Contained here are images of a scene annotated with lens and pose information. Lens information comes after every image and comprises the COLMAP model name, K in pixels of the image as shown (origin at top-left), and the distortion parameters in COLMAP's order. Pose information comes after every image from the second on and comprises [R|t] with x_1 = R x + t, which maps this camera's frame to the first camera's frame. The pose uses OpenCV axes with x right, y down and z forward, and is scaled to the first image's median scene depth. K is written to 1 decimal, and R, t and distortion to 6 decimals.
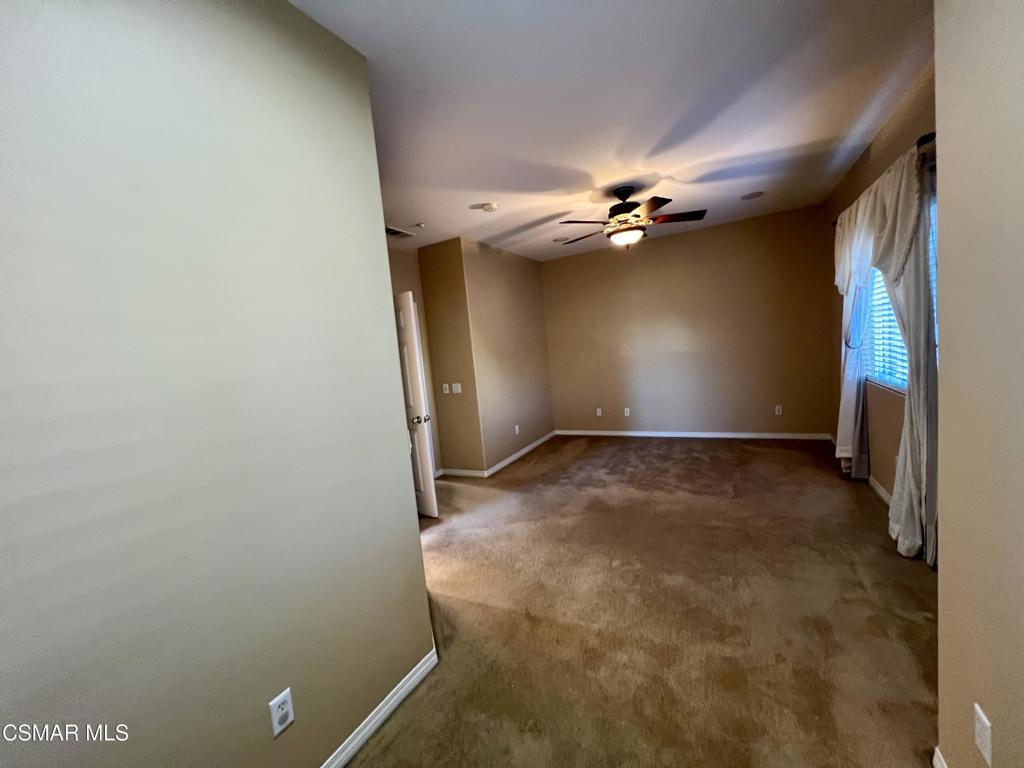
lens RADIAL K [[410.4, 0, 509.2], [0, 410.4, 382.9], [0, 0, 1]] dist [-0.003064, -0.000102]
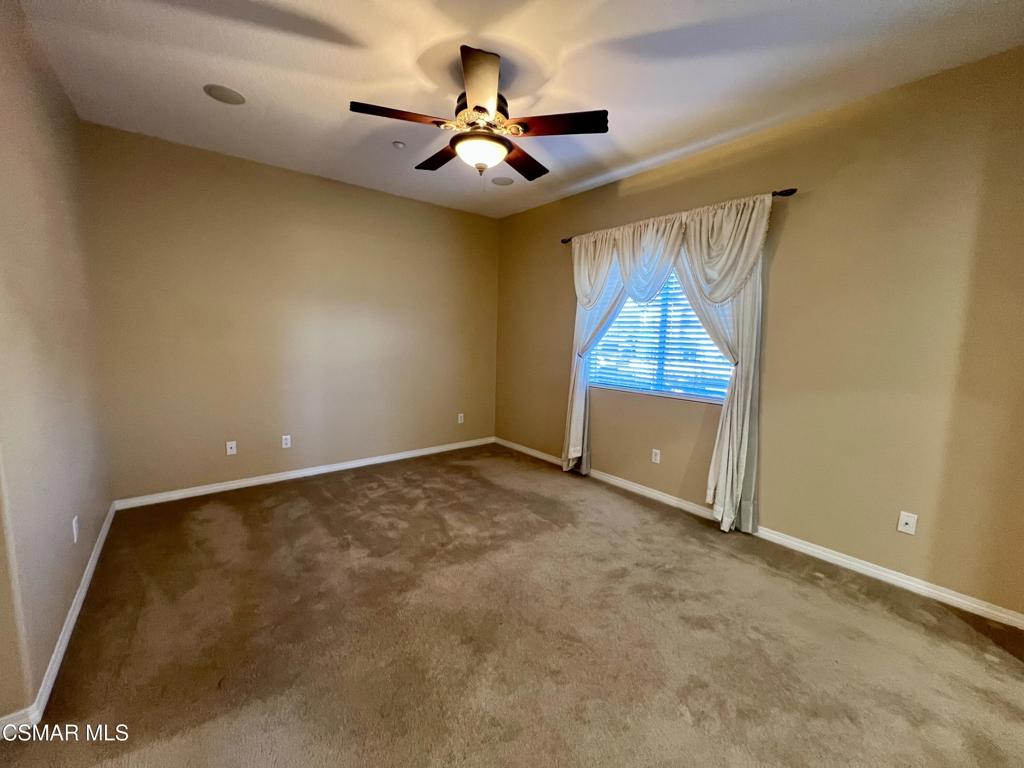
lens RADIAL K [[410.4, 0, 509.2], [0, 410.4, 382.9], [0, 0, 1]] dist [-0.003064, -0.000102]
pose [[0.386790, -0.004434, 0.922157, -0.226566], [0.018727, 0.999820, -0.003048, -0.013865], [-0.921978, 0.018448, 0.386803, 0.646597]]
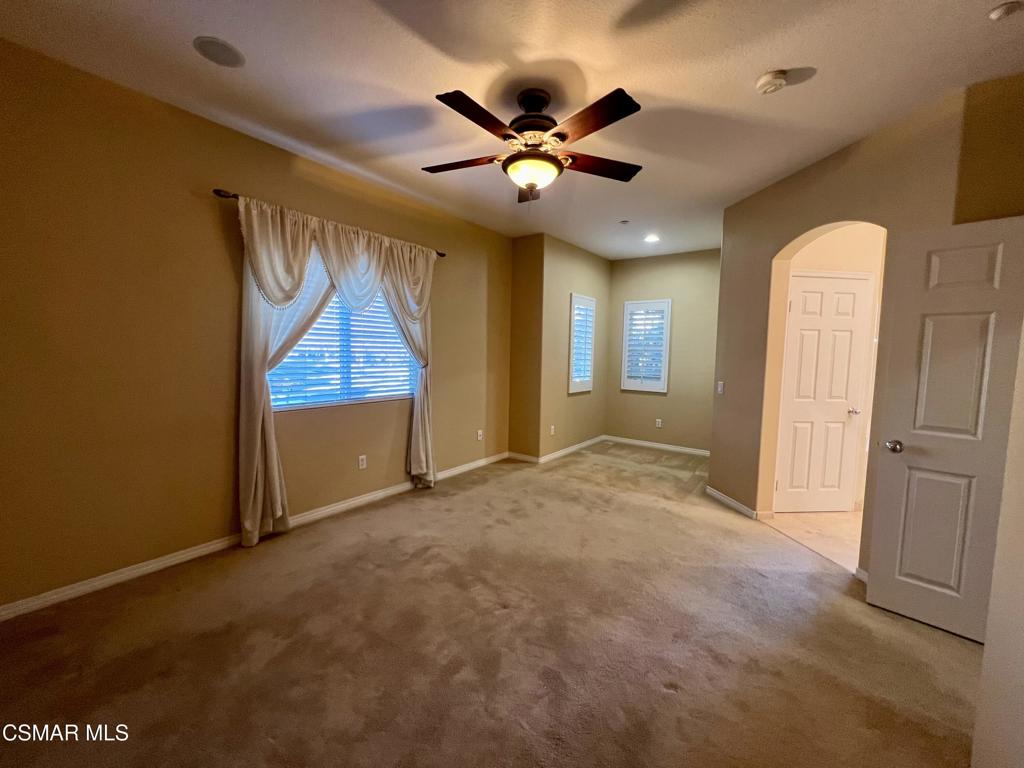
lens RADIAL K [[410.4, 0, 509.2], [0, 410.4, 382.9], [0, 0, 1]] dist [-0.003064, -0.000102]
pose [[-0.985682, 0.061877, 0.156852, 0.214259], [0.084759, 0.985990, 0.143667, -0.121245], [-0.145765, 0.154904, -0.977117, 1.464002]]
